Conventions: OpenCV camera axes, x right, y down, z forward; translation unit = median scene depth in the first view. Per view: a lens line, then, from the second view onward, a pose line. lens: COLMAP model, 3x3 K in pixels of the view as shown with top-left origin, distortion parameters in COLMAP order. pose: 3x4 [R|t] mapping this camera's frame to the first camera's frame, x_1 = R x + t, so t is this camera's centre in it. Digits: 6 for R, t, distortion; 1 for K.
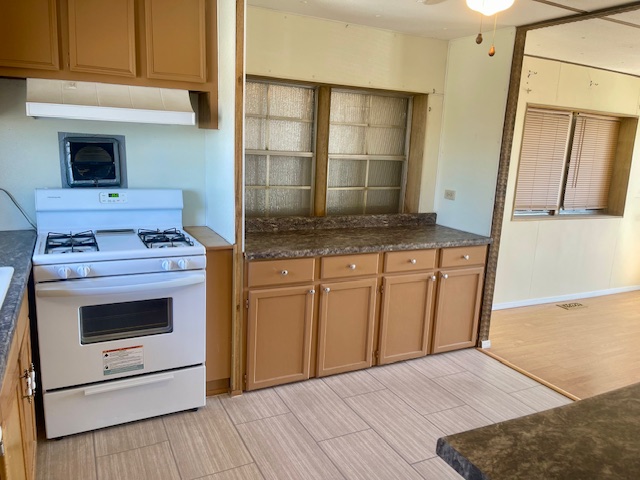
lens RADIAL K [[484.5, 0, 320.5], [0, 484.5, 240.9], [0, 0, 1]] dist [0.008251, -0.015453]
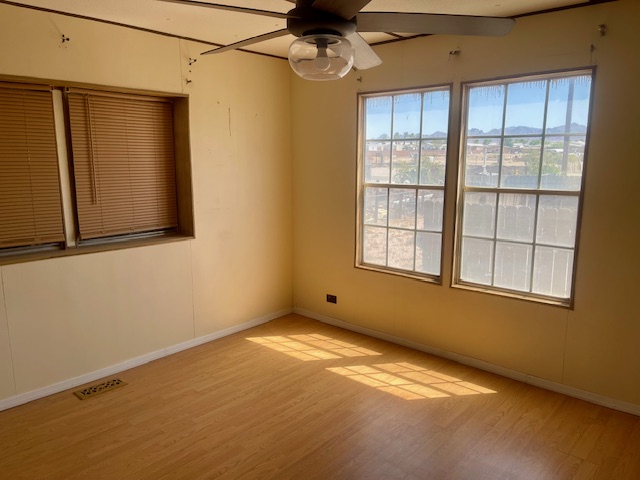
lens RADIAL K [[484.5, 0, 318.7], [0, 484.5, 243.8], [0, 0, 1]] dist [0.008251, -0.015453]
pose [[0.924033, -0.119591, 0.363128, 0.558283], [0.122930, 0.992317, 0.013992, -0.028582], [-0.362011, 0.031710, 0.931634, 0.284041]]
